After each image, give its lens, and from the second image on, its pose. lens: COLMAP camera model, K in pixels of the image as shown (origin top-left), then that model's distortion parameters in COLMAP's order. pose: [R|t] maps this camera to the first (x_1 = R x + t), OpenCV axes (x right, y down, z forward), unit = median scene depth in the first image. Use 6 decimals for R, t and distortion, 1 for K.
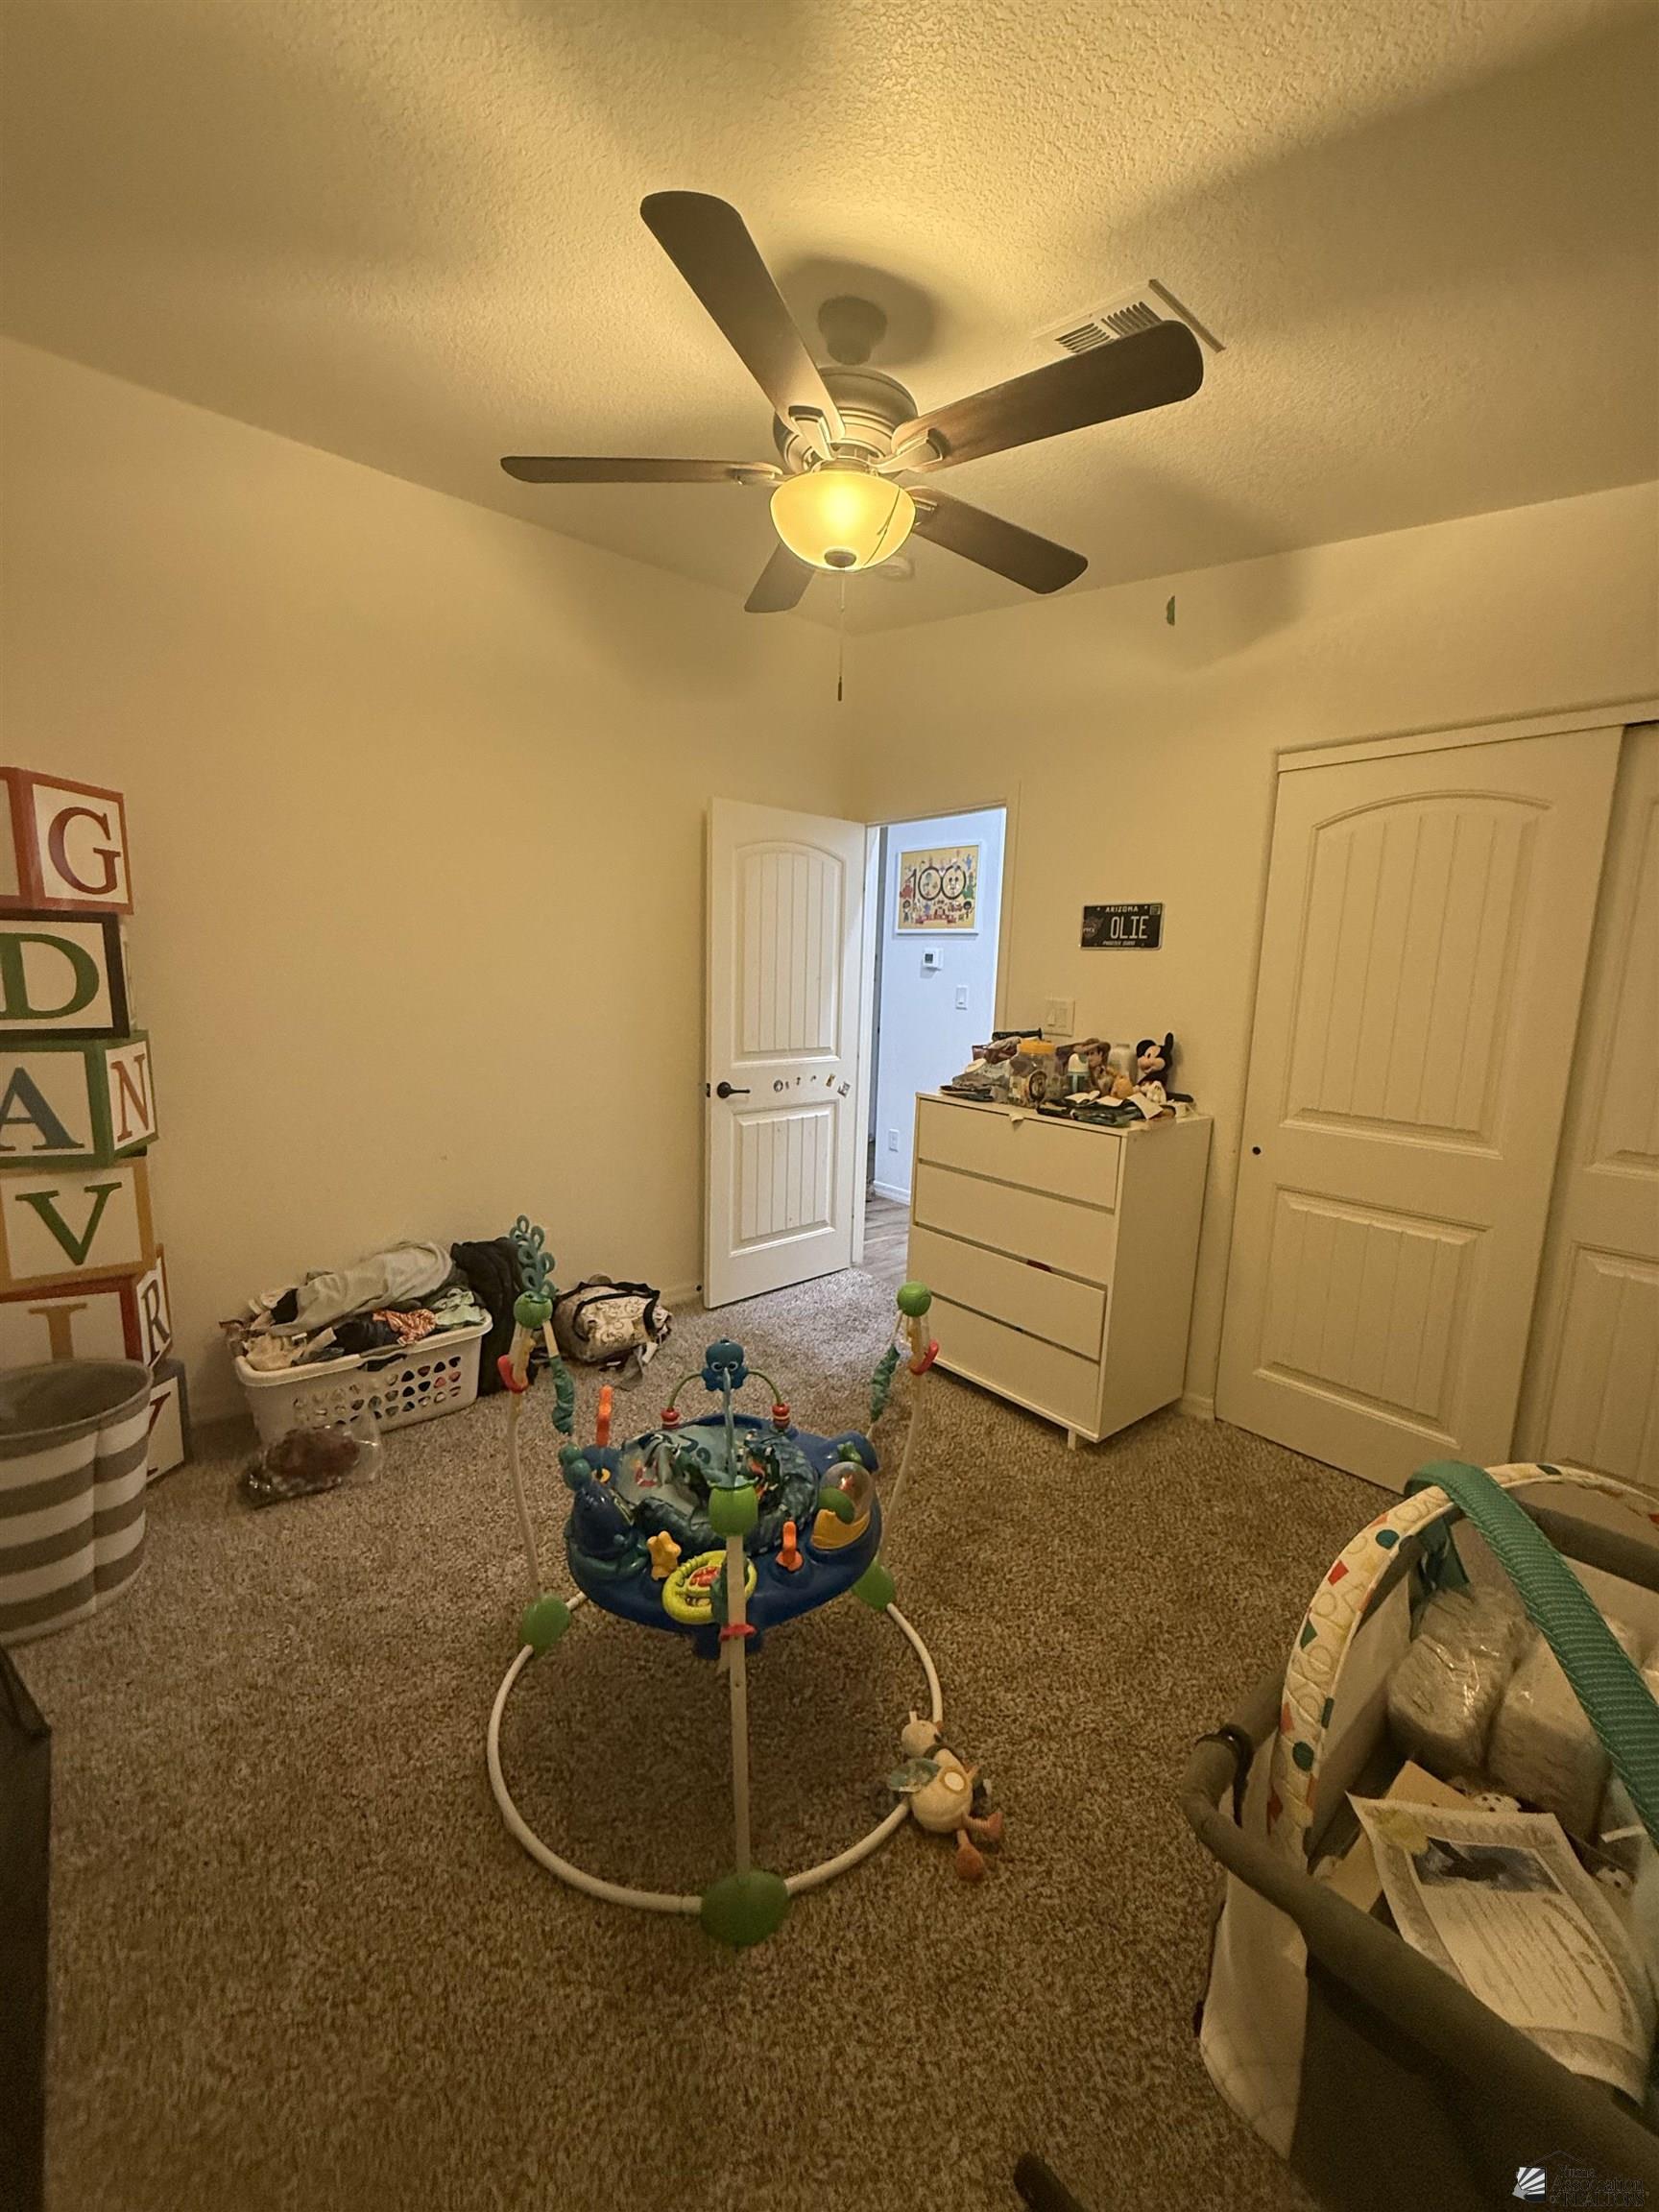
lens RADIAL K [[883.7, 0, 828.6], [0, 883.7, 1098.1], [0, 0, 1]] dist [-0.000687, 0.000520]
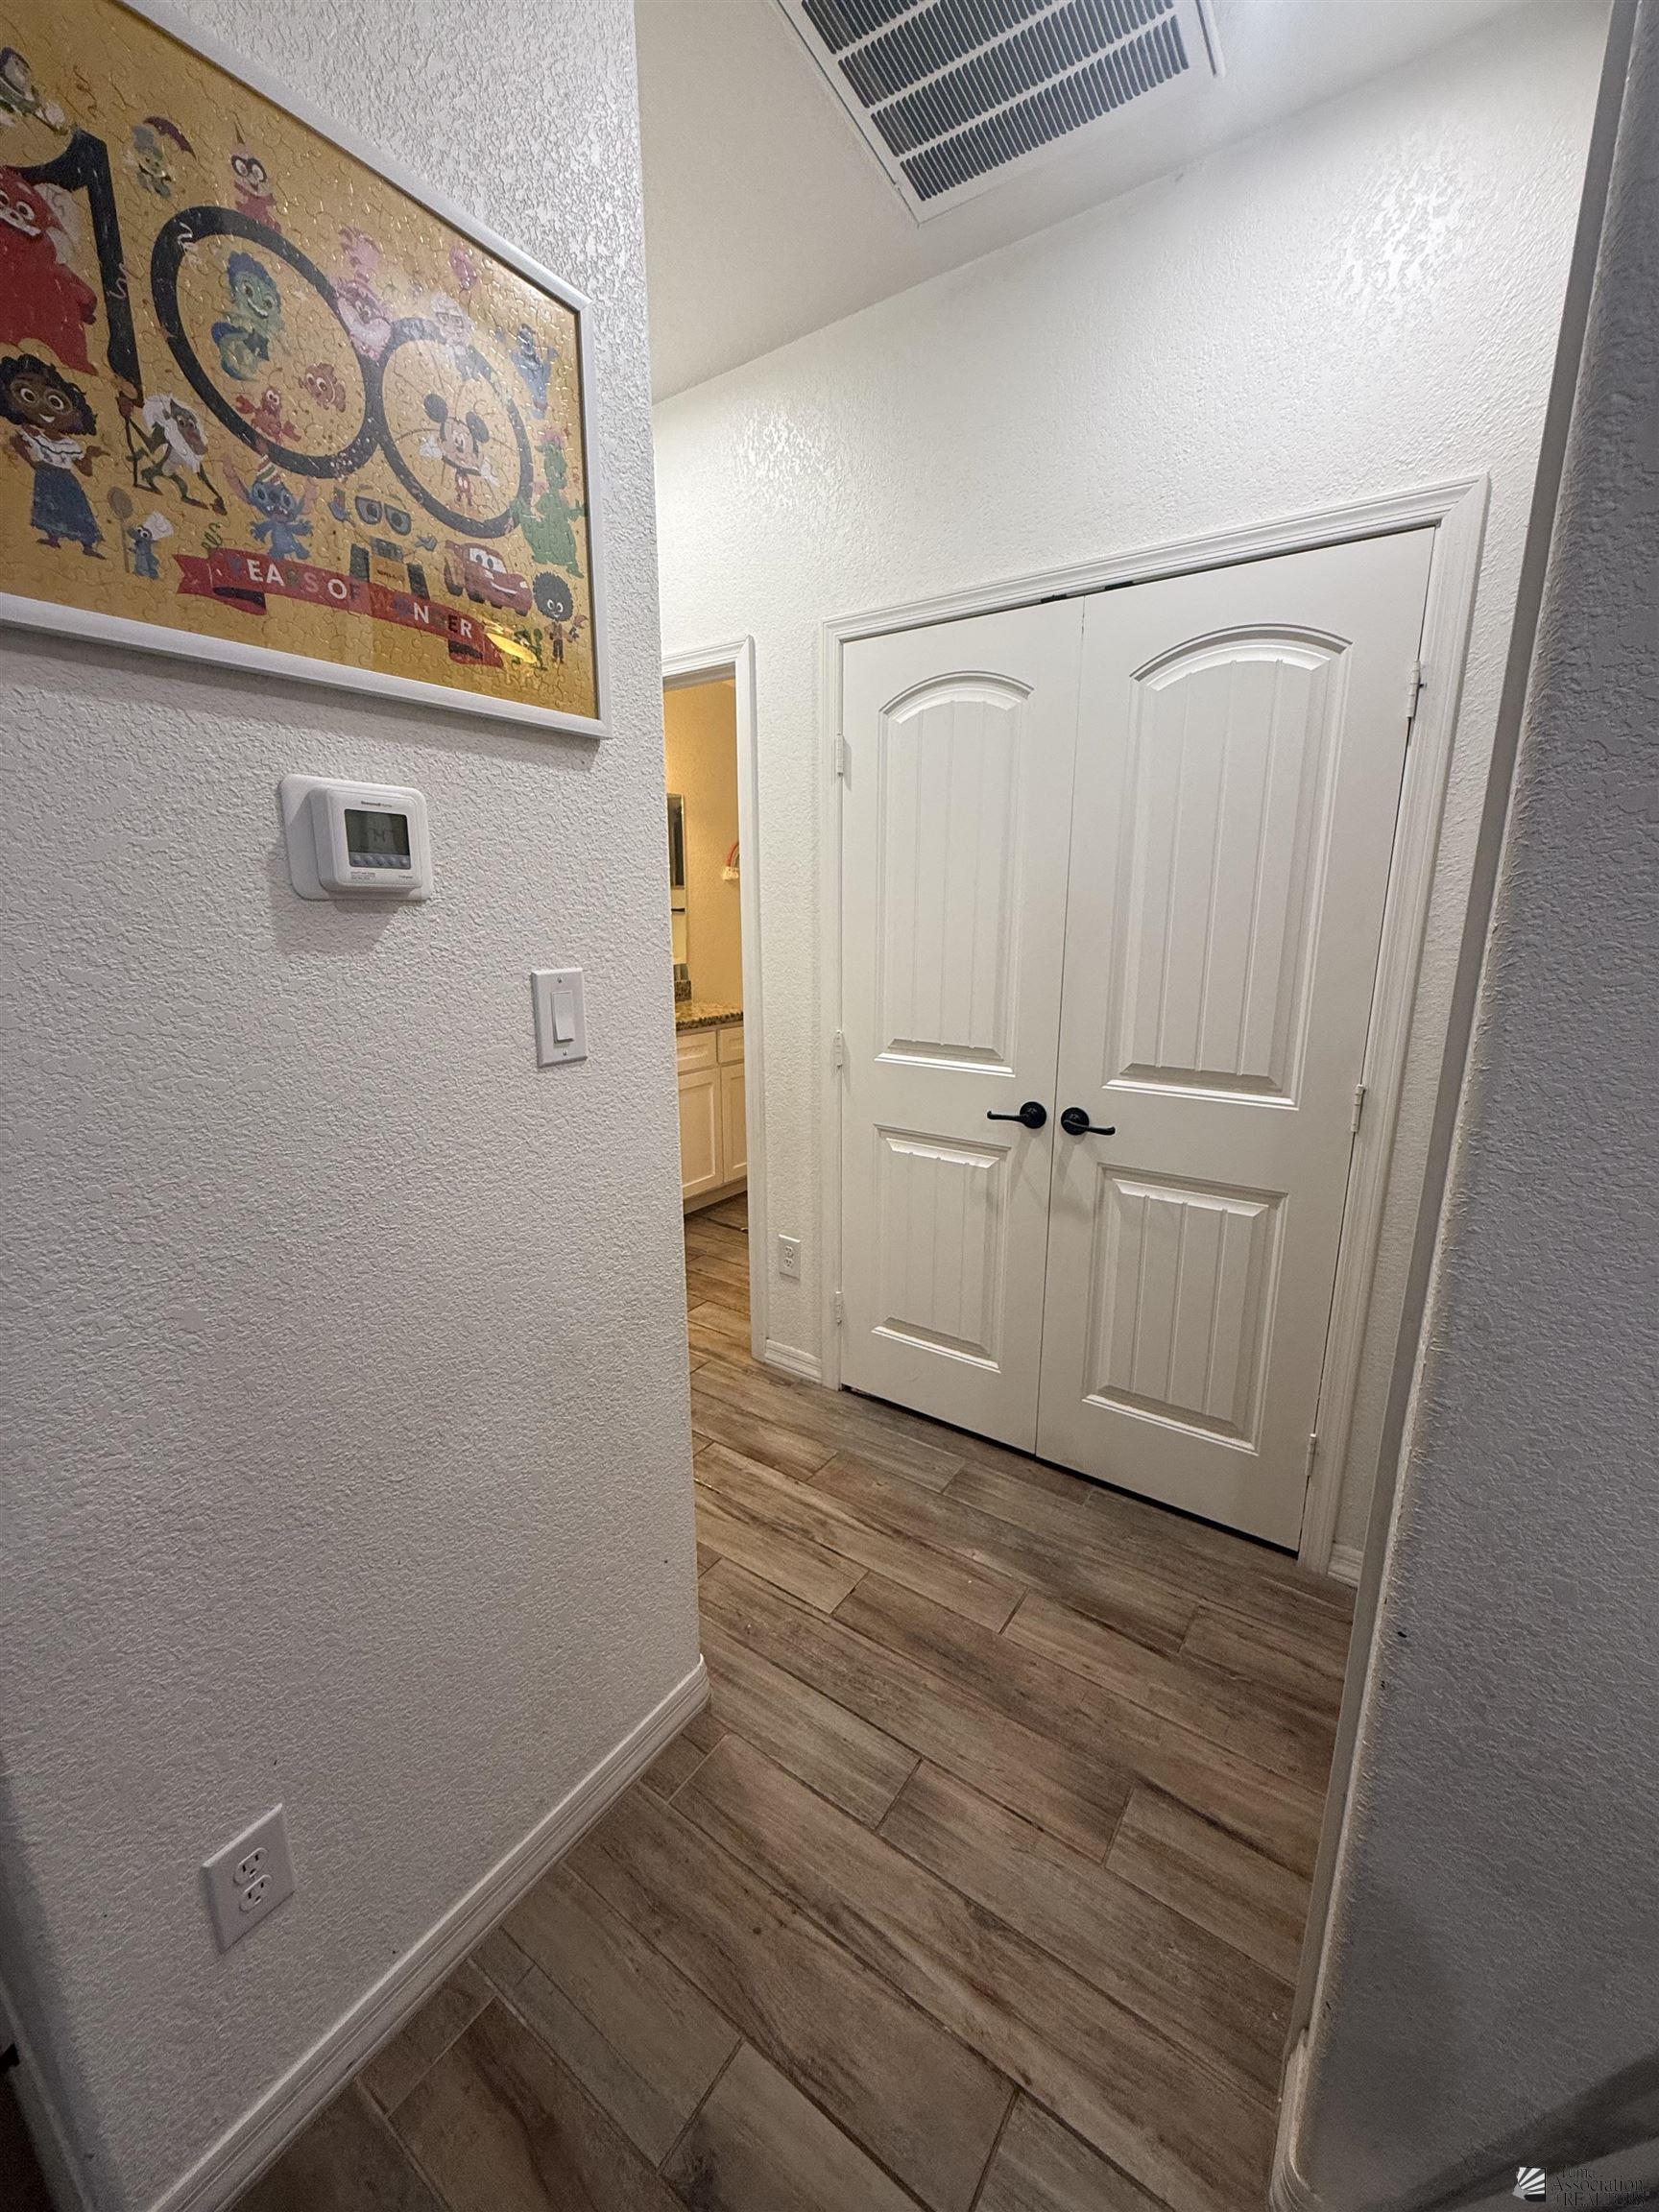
lens RADIAL K [[877.8, 0, 828.2], [0, 877.8, 1101.2], [0, 0, 1]] dist [-0.001138, 0.000592]
pose [[-0.243740, -0.243578, 0.938755, -0.087990], [0.140728, 0.948820, 0.282728, -0.145636], [-0.959576, 0.201022, -0.196987, 0.961049]]
